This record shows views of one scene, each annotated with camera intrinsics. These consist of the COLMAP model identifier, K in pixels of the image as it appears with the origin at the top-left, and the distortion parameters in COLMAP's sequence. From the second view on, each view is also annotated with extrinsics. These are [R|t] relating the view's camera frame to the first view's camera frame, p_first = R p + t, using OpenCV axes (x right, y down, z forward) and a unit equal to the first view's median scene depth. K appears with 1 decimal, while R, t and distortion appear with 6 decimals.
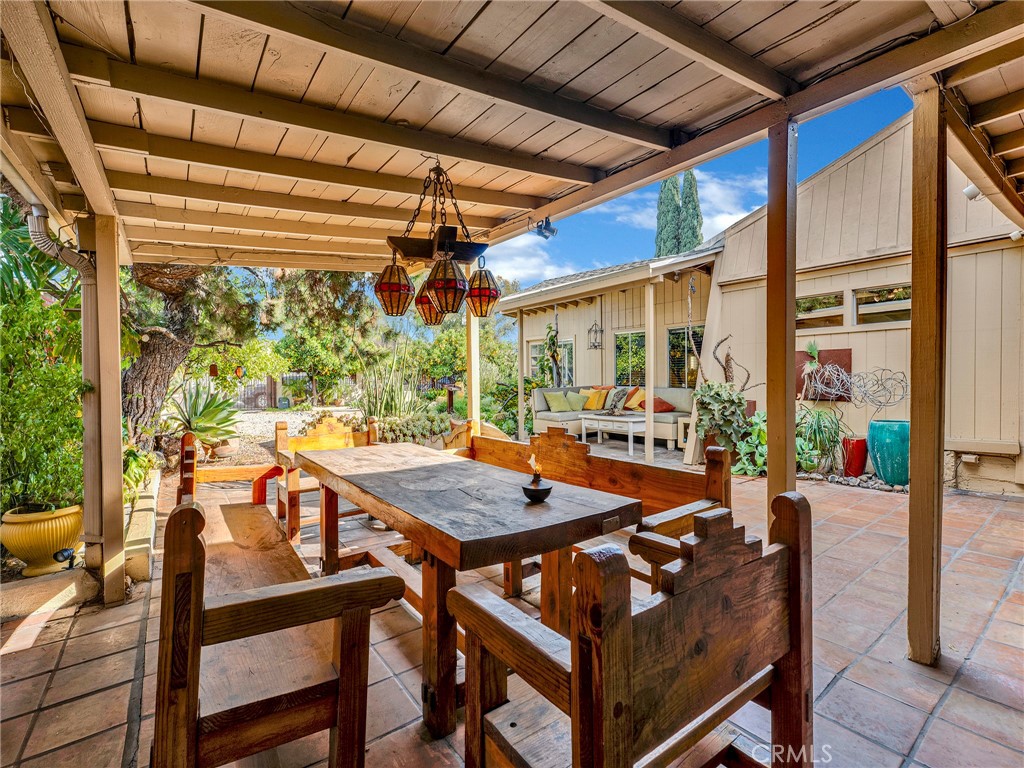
lens RADIAL K [[461.6, 0, 509.9], [0, 461.6, 381.7], [0, 0, 1]] dist [0.000549, -0.000891]
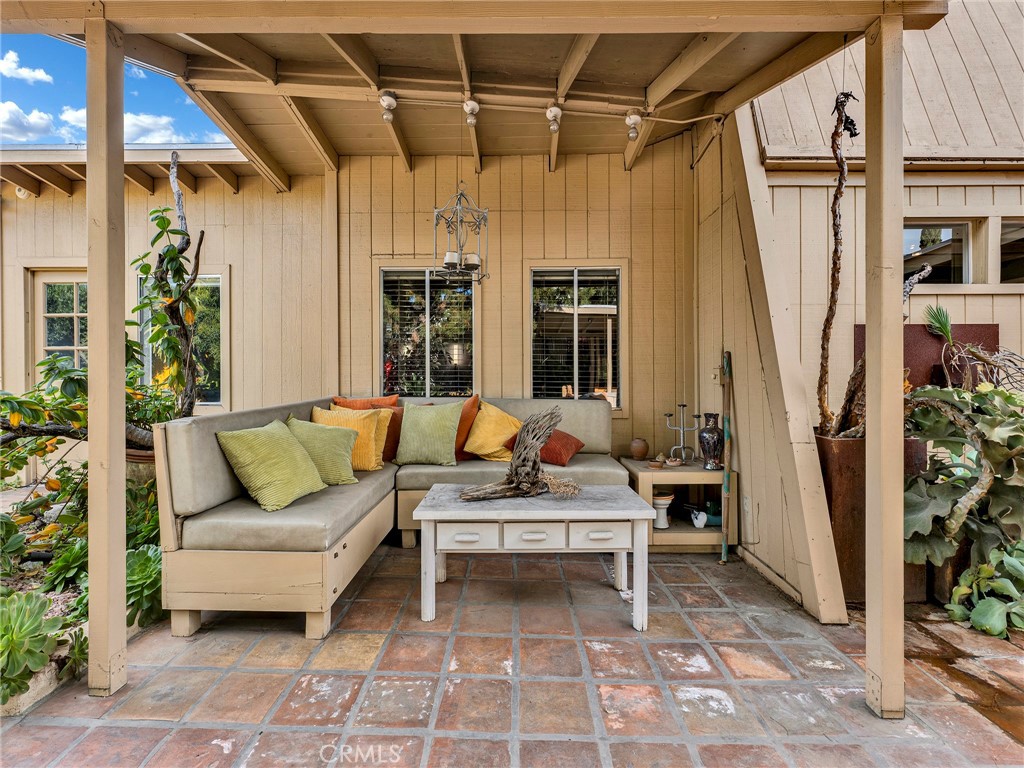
lens RADIAL K [[461.6, 0, 509.9], [0, 461.6, 381.7], [0, 0, 1]] dist [0.000549, -0.000891]
pose [[0.600045, 0.001620, 0.799964, -0.029615], [0.004645, 0.999974, -0.005510, -0.001153], [-0.799952, 0.007022, 0.600022, 0.689679]]
